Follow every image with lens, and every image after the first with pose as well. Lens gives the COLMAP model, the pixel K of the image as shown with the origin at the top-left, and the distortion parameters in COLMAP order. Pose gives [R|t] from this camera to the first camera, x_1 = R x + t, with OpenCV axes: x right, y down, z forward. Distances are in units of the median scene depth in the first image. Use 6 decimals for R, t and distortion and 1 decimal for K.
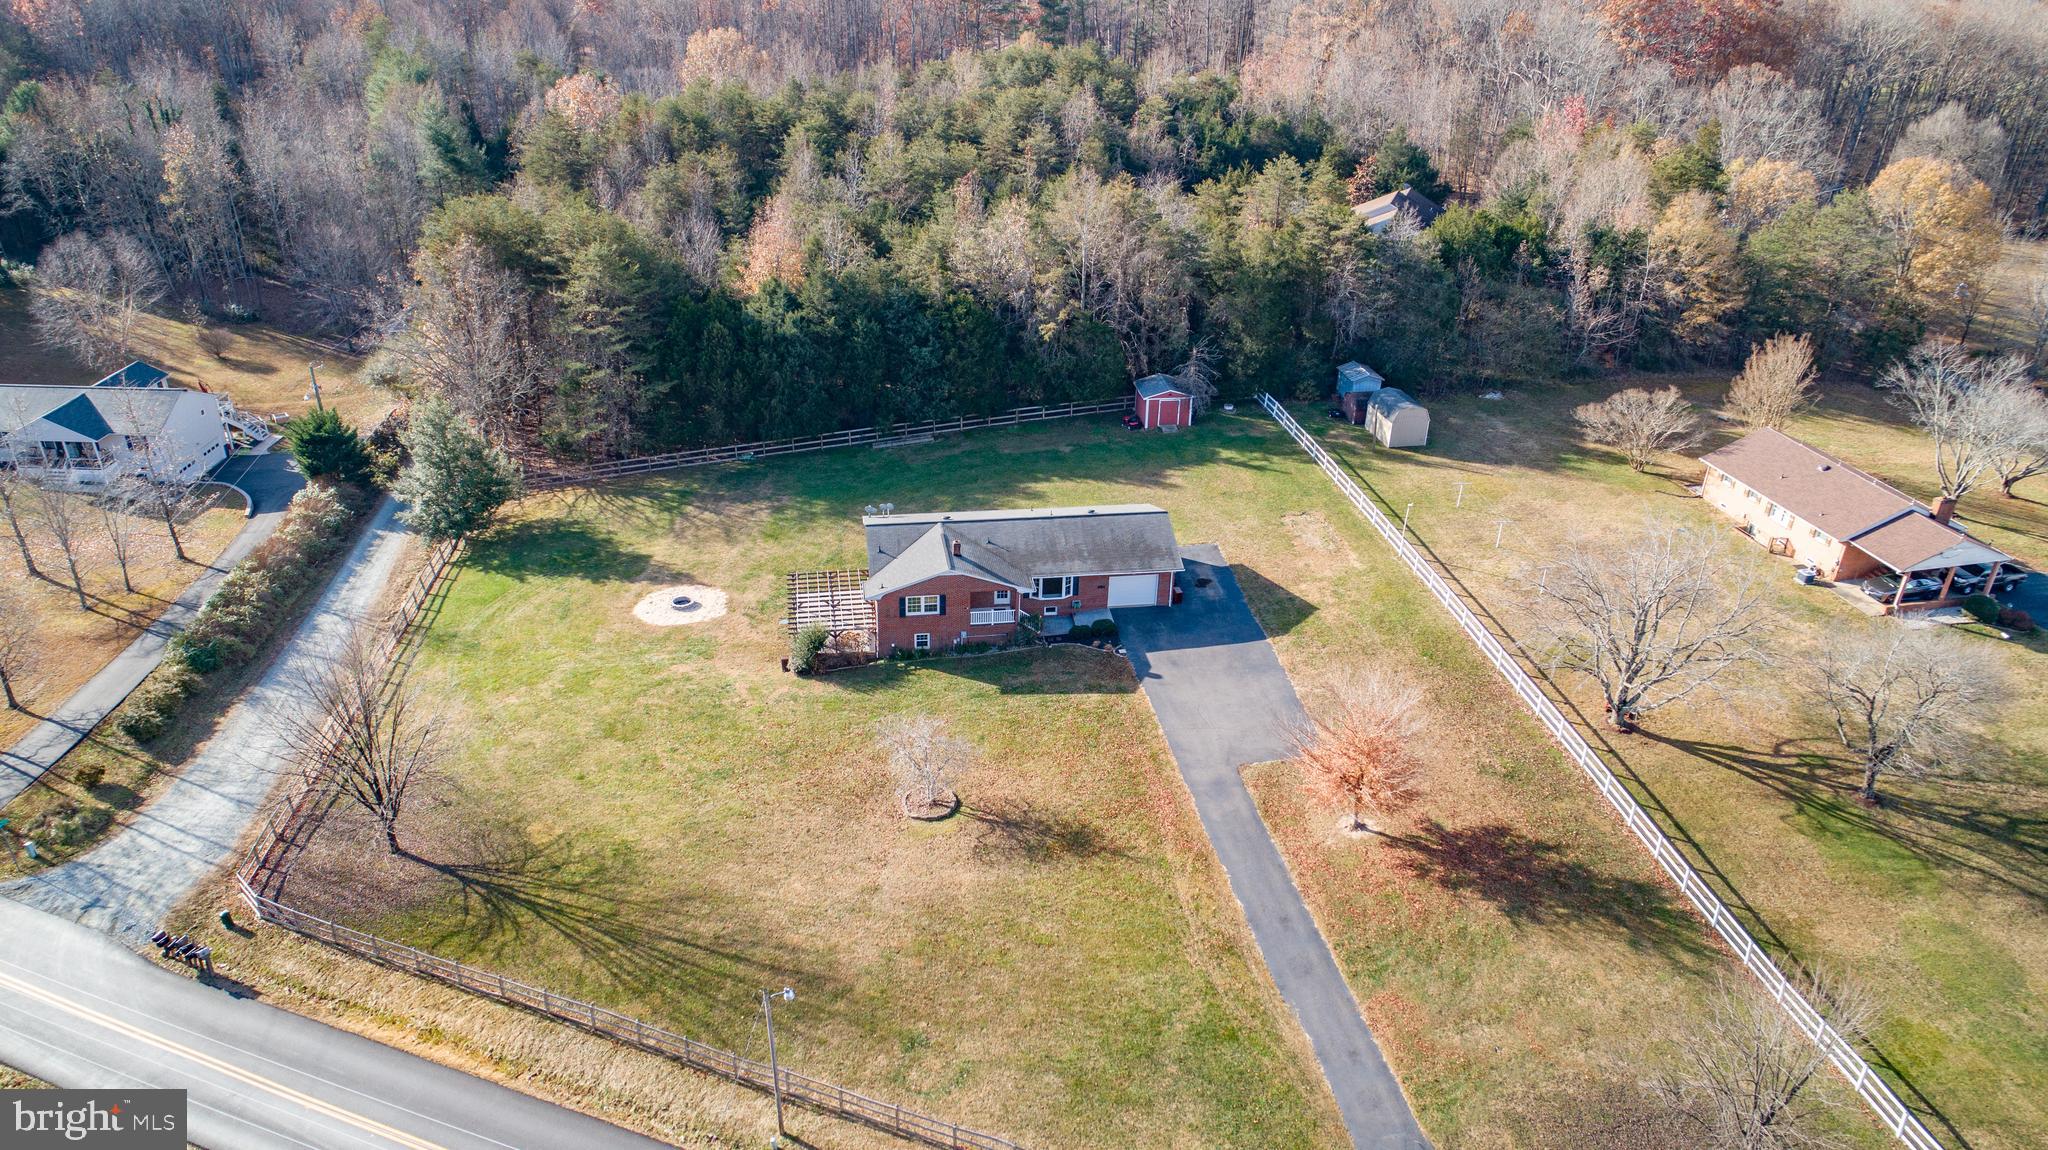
lens RADIAL K [[1378.9, 0, 1021.3], [0, 1378.9, 577.1], [0, 0, 1]] dist [-0.012539, 0.009432]
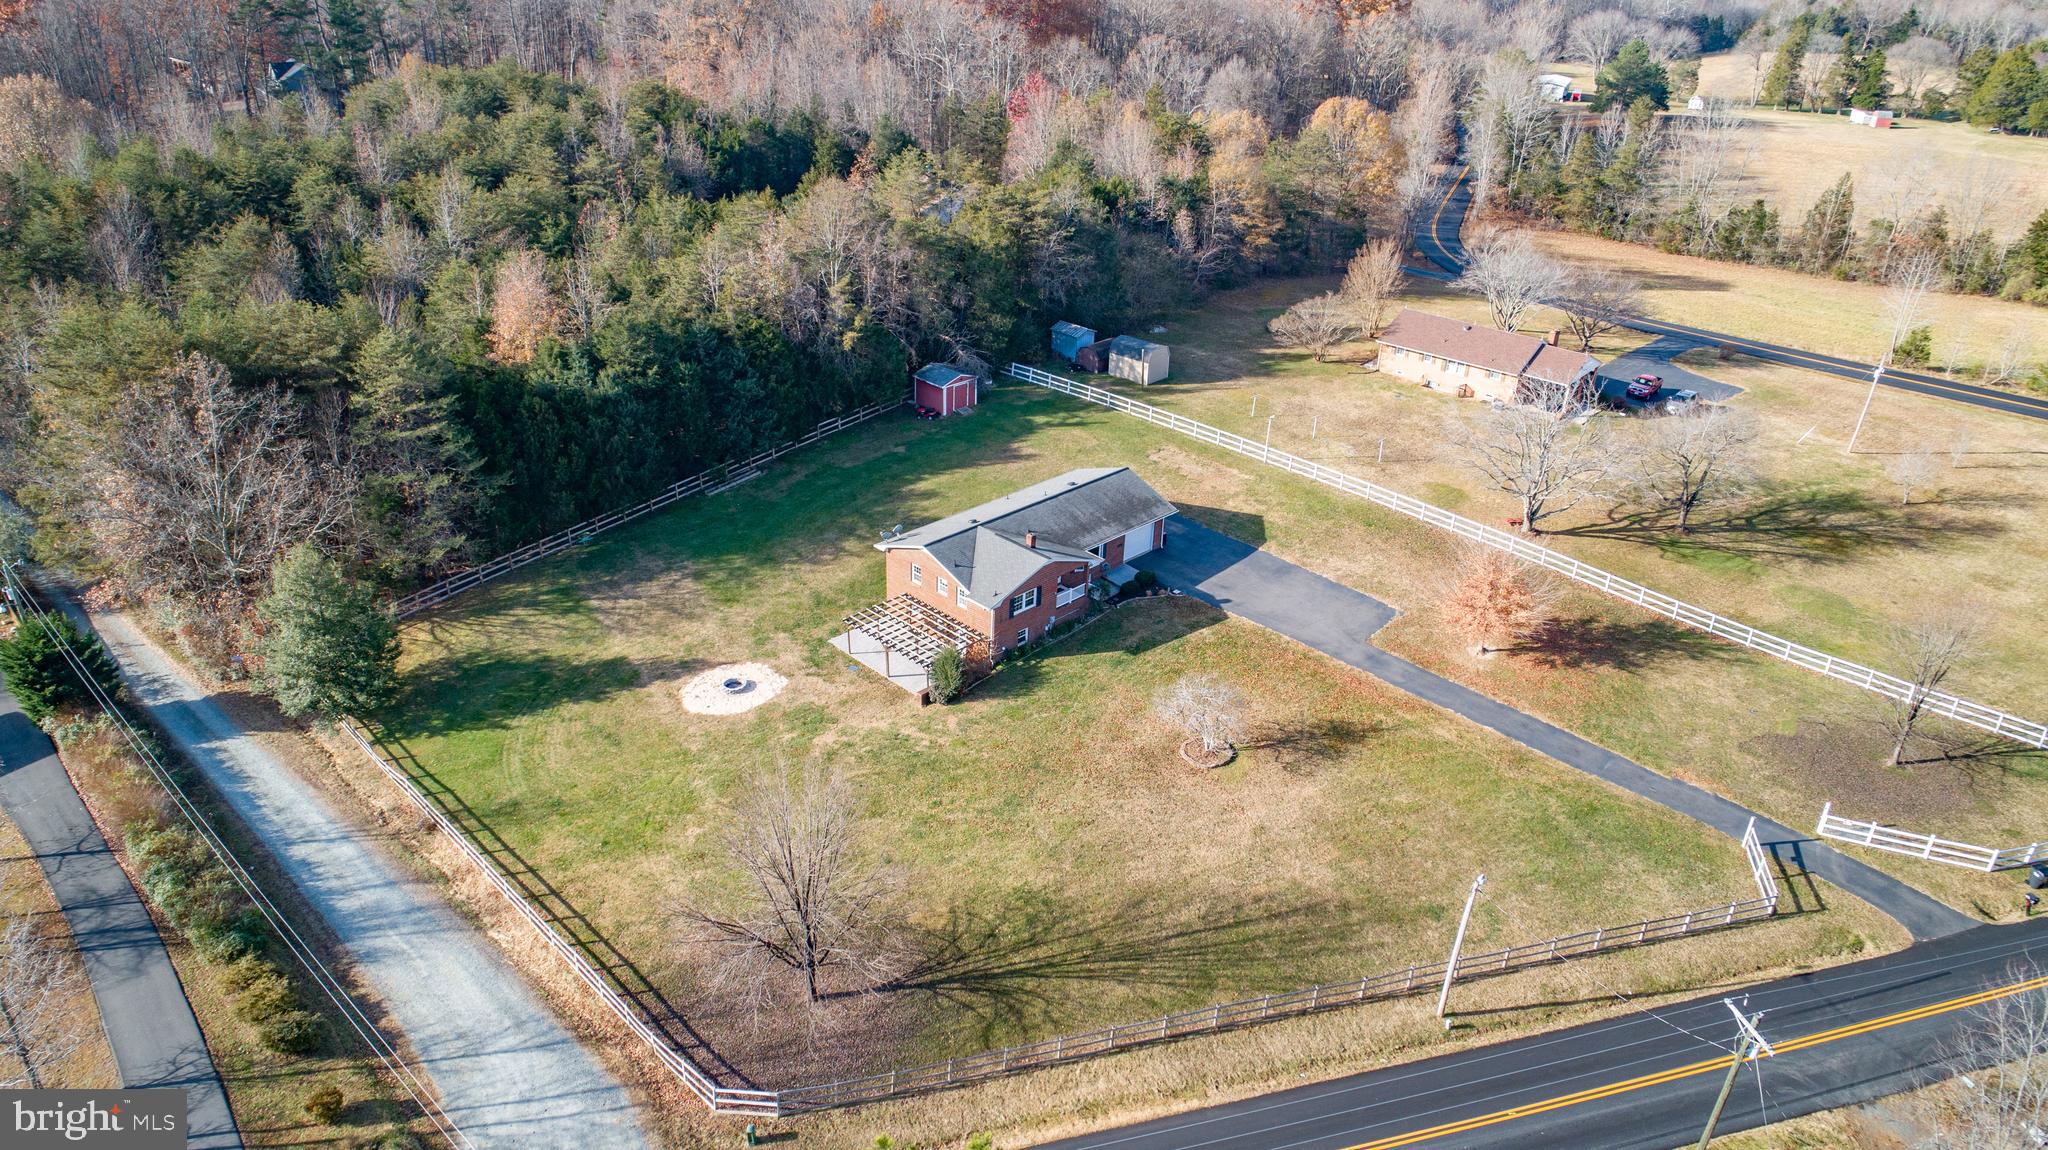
lens RADIAL K [[1378.9, 0, 1021.3], [0, 1378.9, 577.1], [0, 0, 1]] dist [-0.012539, 0.009432]
pose [[0.804333, -0.269524, 0.529534, -0.597643], [0.266841, 0.960128, 0.083372, -0.081549], [-0.530891, 0.074243, 0.844182, 0.123908]]
